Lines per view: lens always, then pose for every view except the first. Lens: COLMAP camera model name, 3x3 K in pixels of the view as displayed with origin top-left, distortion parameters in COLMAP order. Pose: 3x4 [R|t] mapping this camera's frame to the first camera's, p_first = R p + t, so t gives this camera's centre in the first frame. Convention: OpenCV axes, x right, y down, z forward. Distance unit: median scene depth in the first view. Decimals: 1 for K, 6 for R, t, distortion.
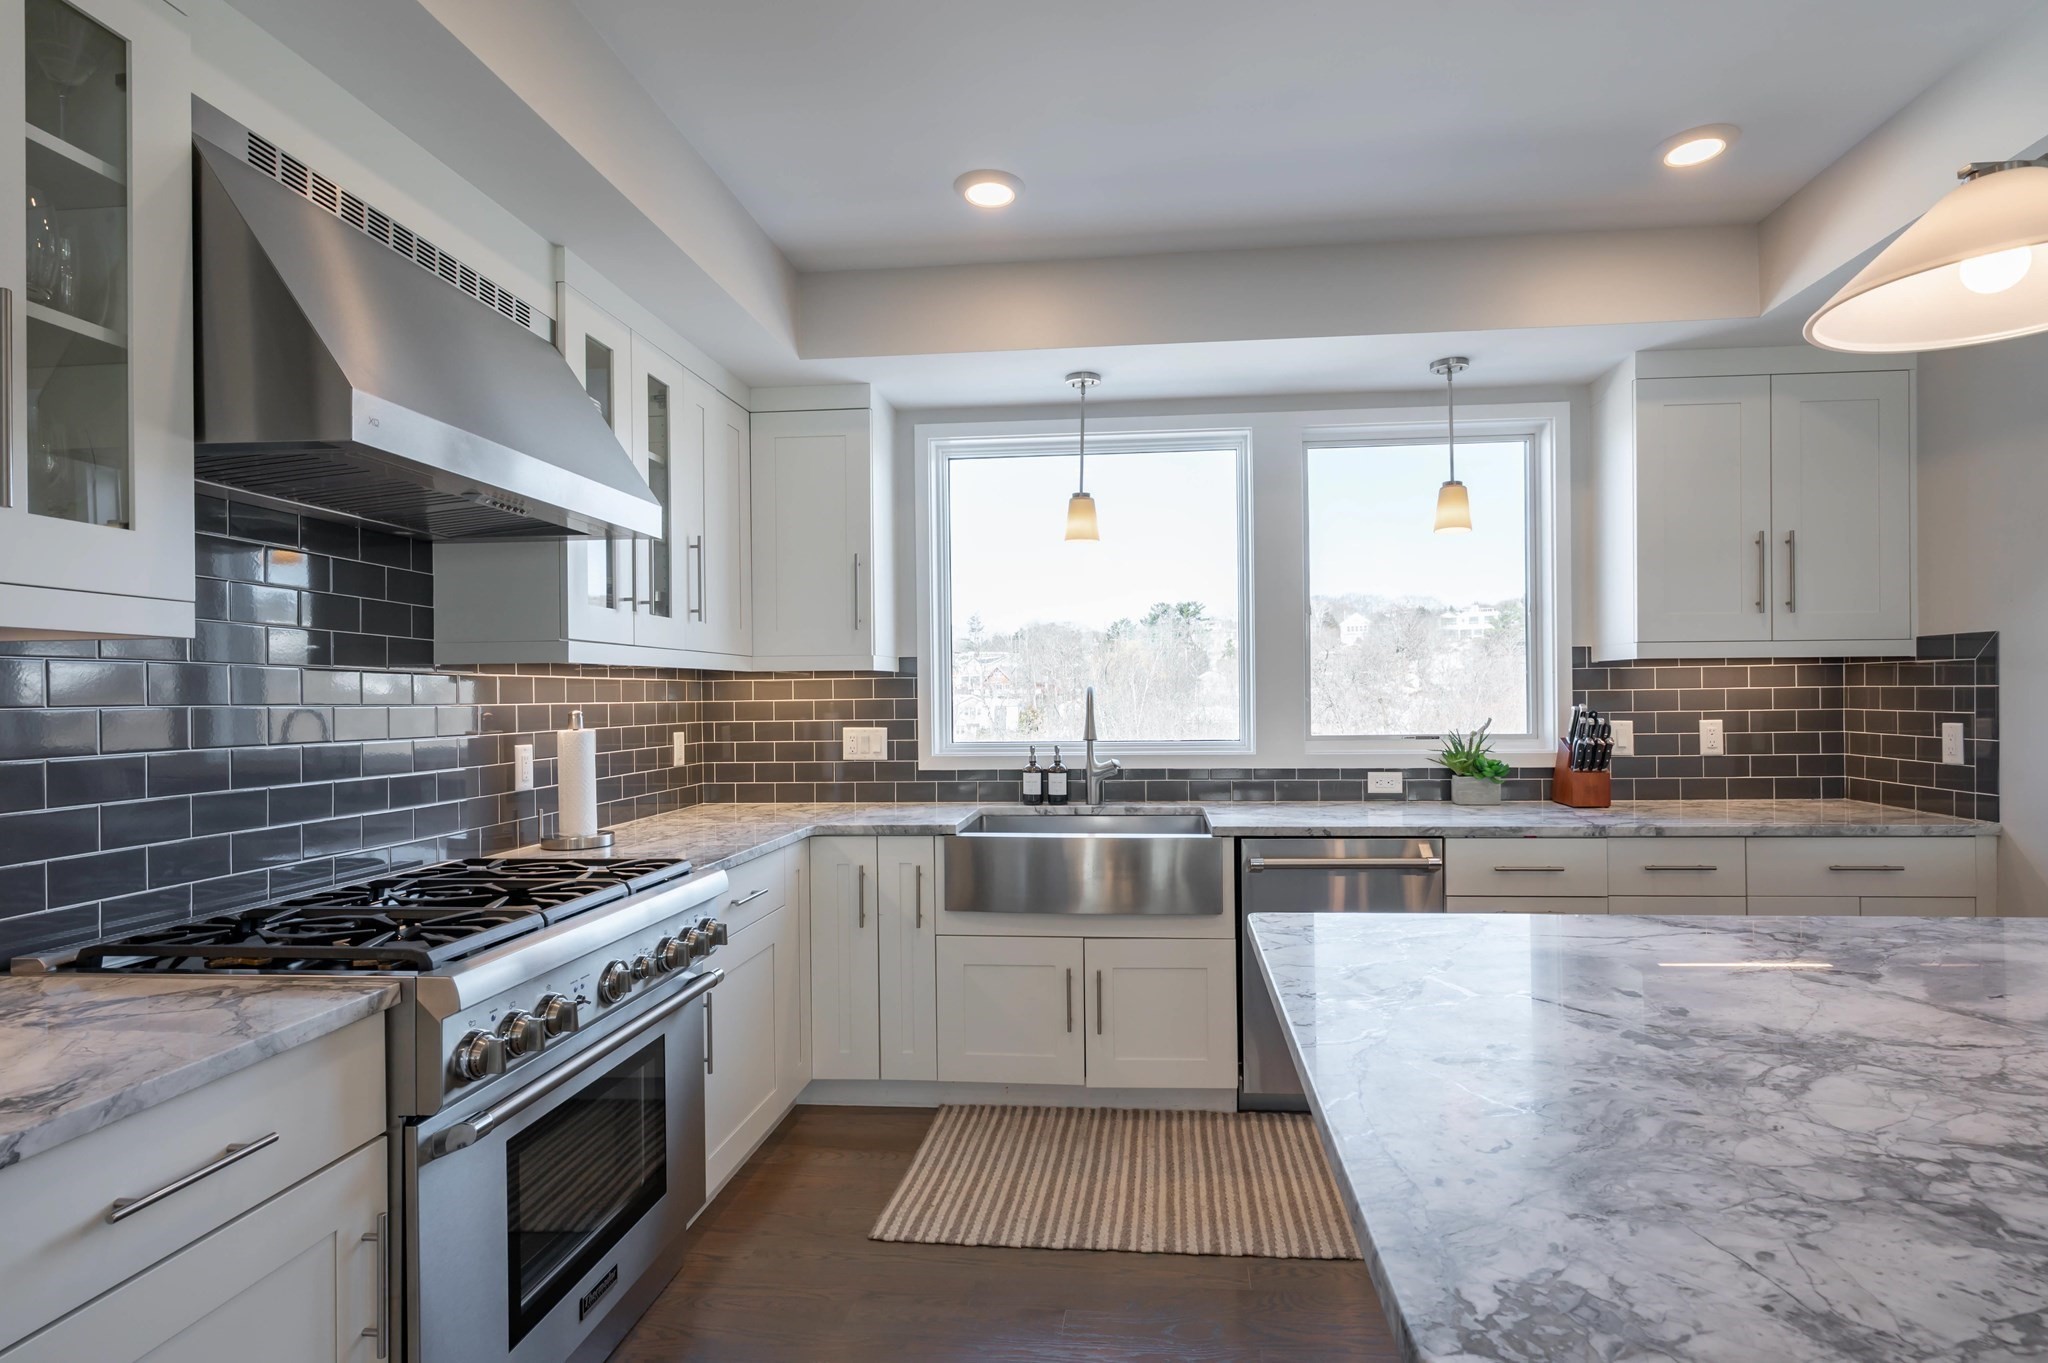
lens RADIAL K [[1017.1, 0, 1067.7], [0, 1017.1, 689.6], [0, 0, 1]] dist [-0.006081, 0.004883]
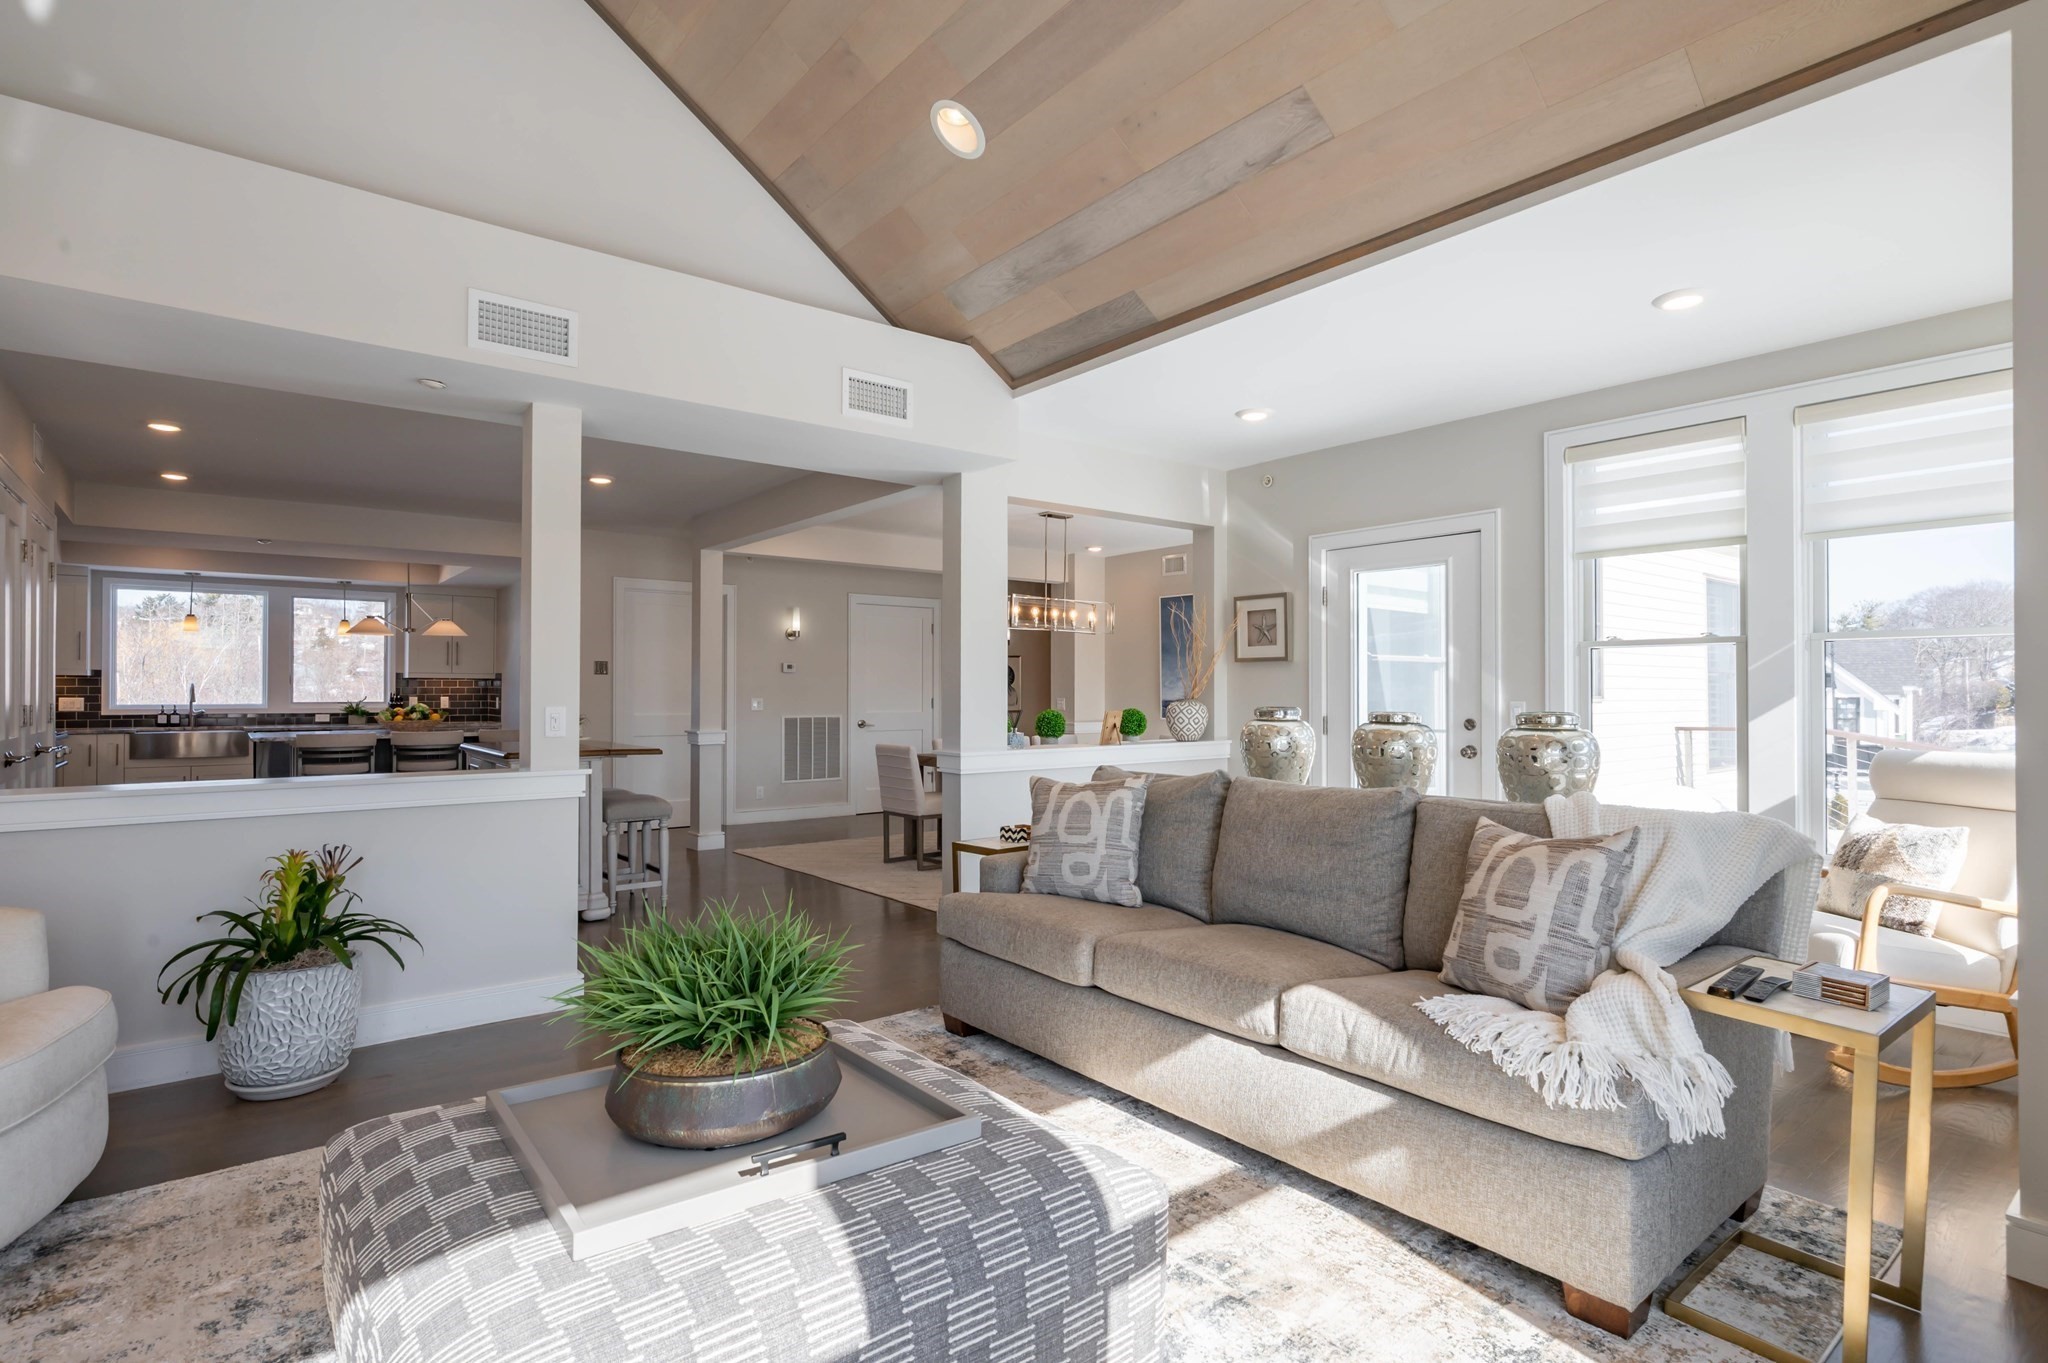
lens RADIAL K [[1017.1, 0, 1023.2], [0, 1017.1, 687.0], [0, 0, 1]] dist [-0.006081, 0.004883]
pose [[0.725995, 0.014835, 0.687540, -0.238404], [-0.013577, 0.999882, -0.007239, -0.002332], [-0.687566, -0.004079, 0.726111, -2.579979]]
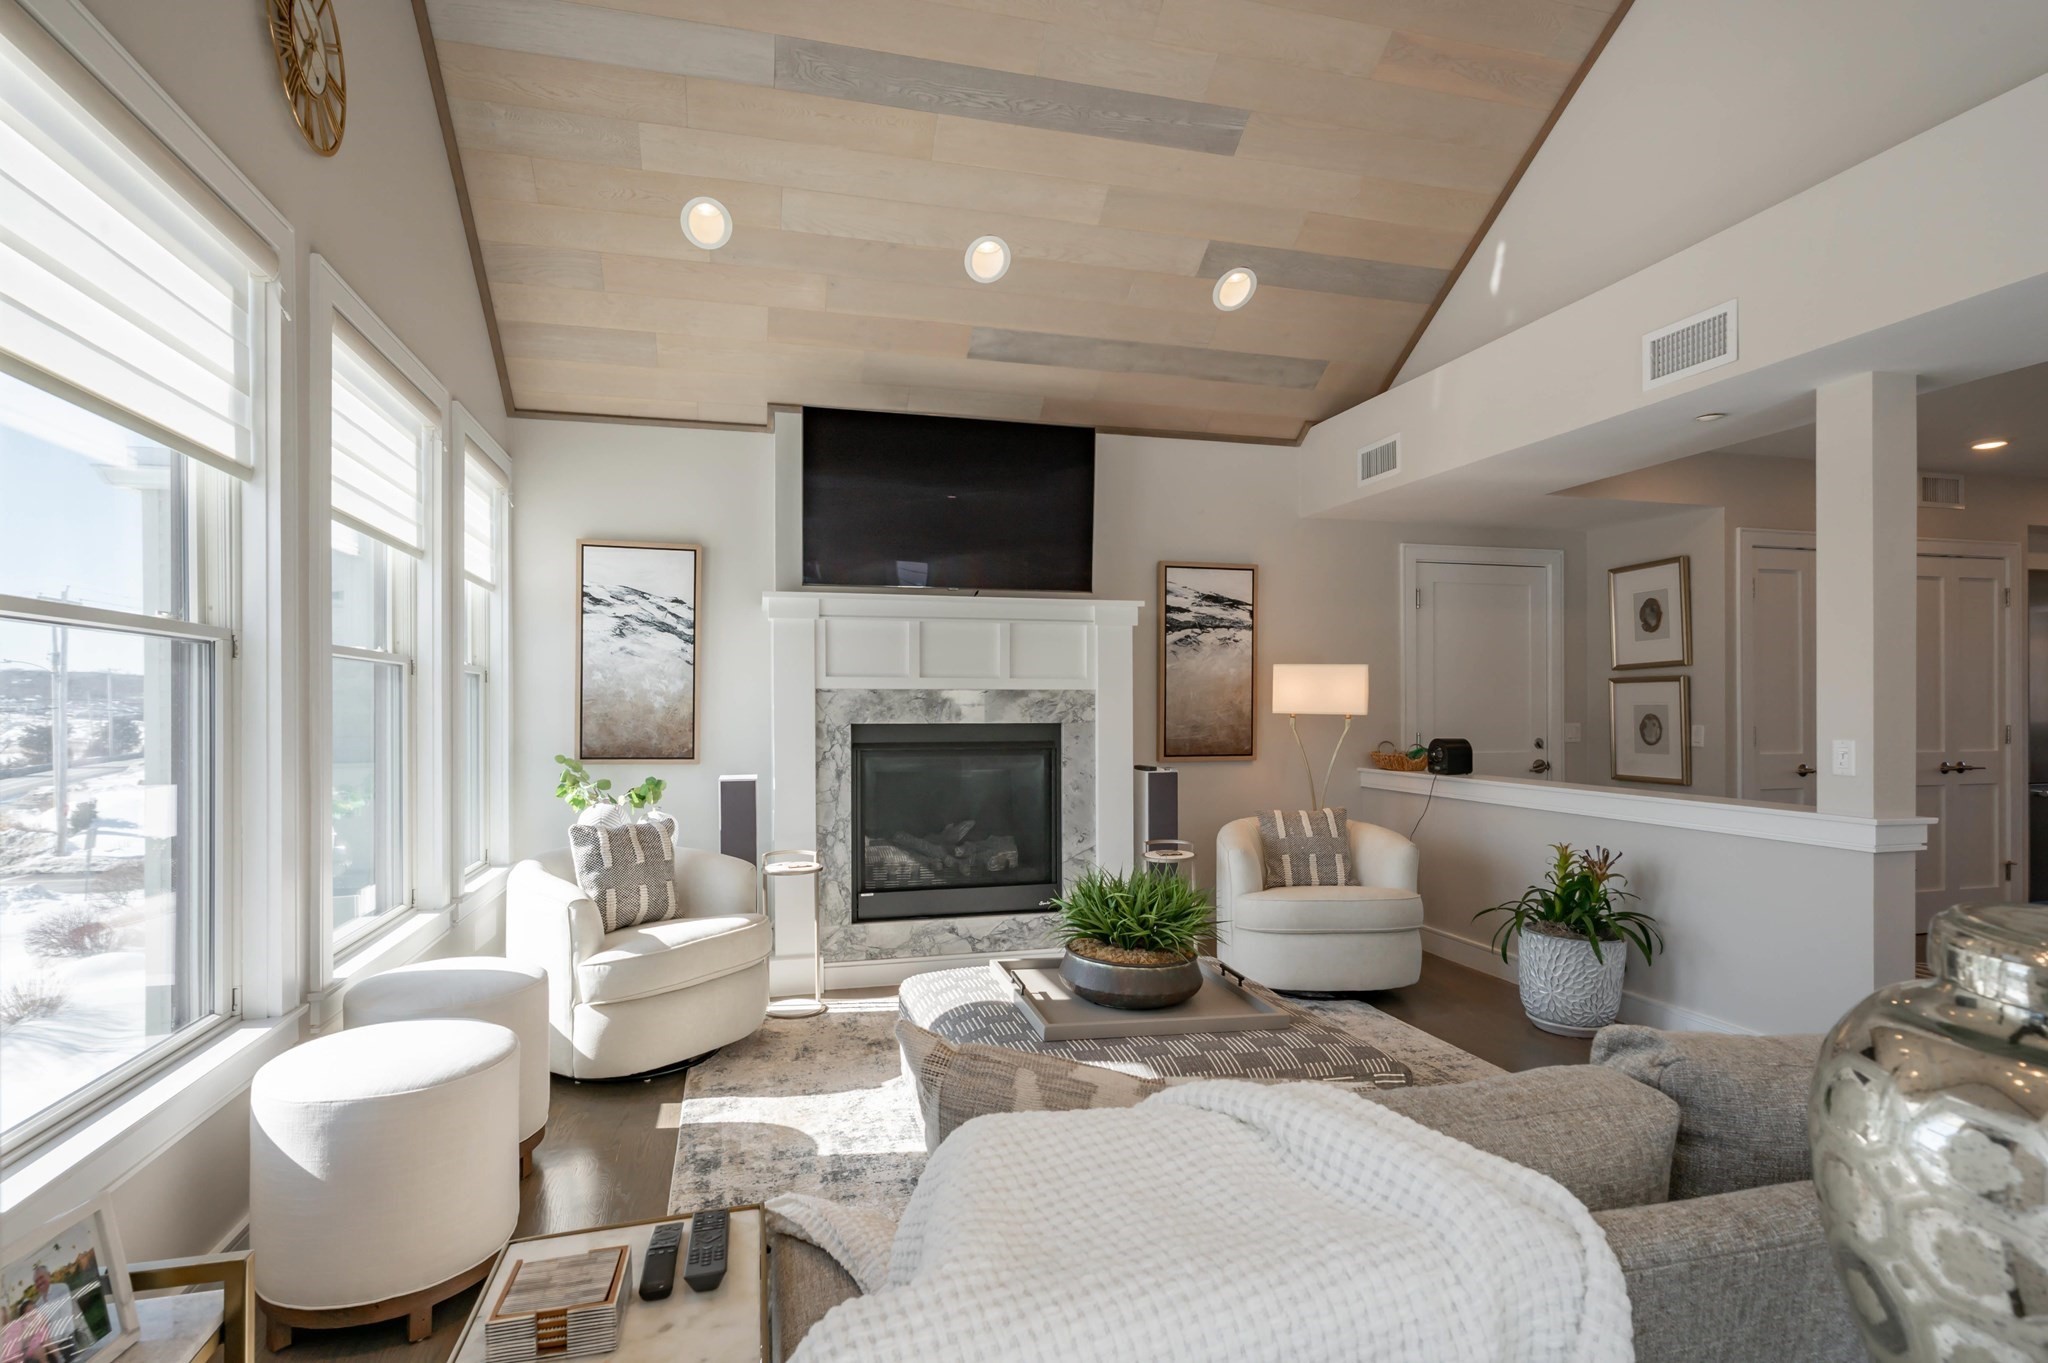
lens RADIAL K [[1017.1, 0, 963.0], [0, 1017.1, 702.8], [0, 0, 1]] dist [-0.006081, 0.004883]
pose [[0.304936, 0.010244, -0.952318, 0.820735], [0.004947, 0.999912, 0.012341, -0.031264], [0.952360, -0.008474, 0.304859, -2.471981]]
